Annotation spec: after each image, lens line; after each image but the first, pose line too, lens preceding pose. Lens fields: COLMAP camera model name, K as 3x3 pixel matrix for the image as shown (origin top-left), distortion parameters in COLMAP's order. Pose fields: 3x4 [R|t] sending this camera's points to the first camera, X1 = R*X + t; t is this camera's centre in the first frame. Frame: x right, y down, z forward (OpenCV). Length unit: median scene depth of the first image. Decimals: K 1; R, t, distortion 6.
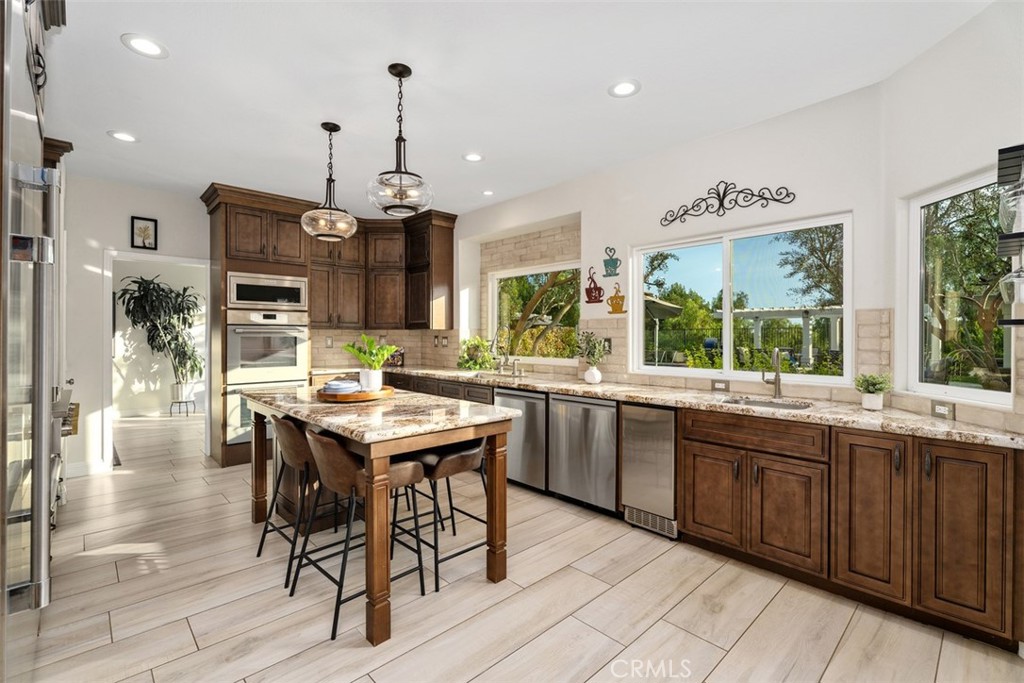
lens RADIAL K [[456.0, 0, 511.4], [0, 456.0, 336.6], [0, 0, 1]] dist [-0.009022, 0.000029]
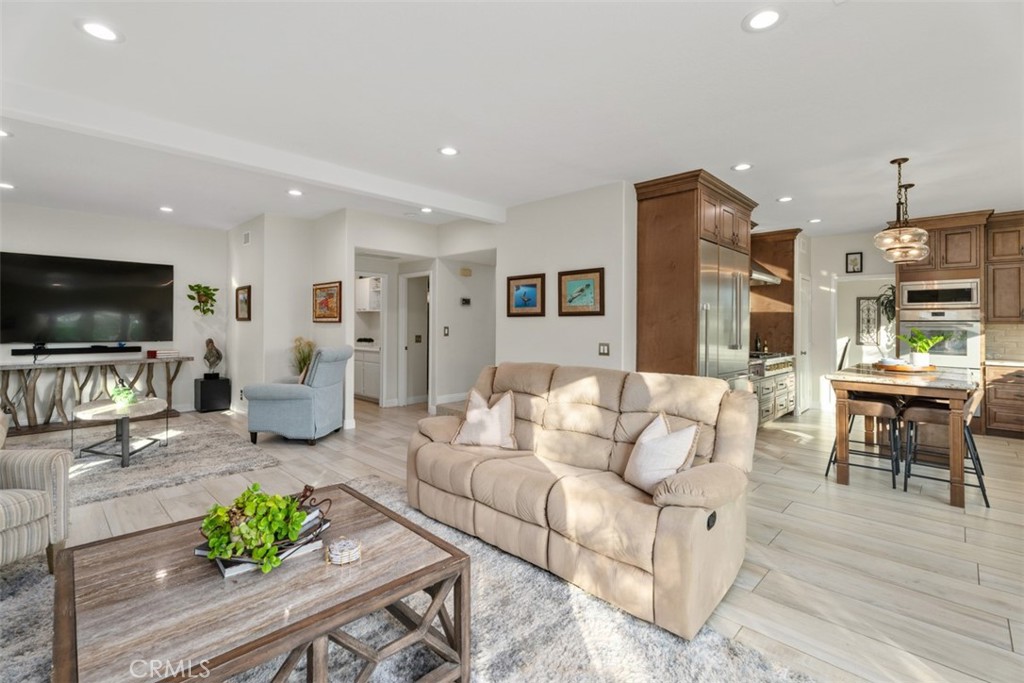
lens RADIAL K [[456.0, 0, 511.2], [0, 456.0, 324.8], [0, 0, 1]] dist [-0.009022, 0.000029]
pose [[0.030934, -0.001181, -0.999521, 0.655355], [-0.016072, 0.999869, -0.001679, 0.005986], [0.999392, 0.016117, 0.030911, -0.199536]]
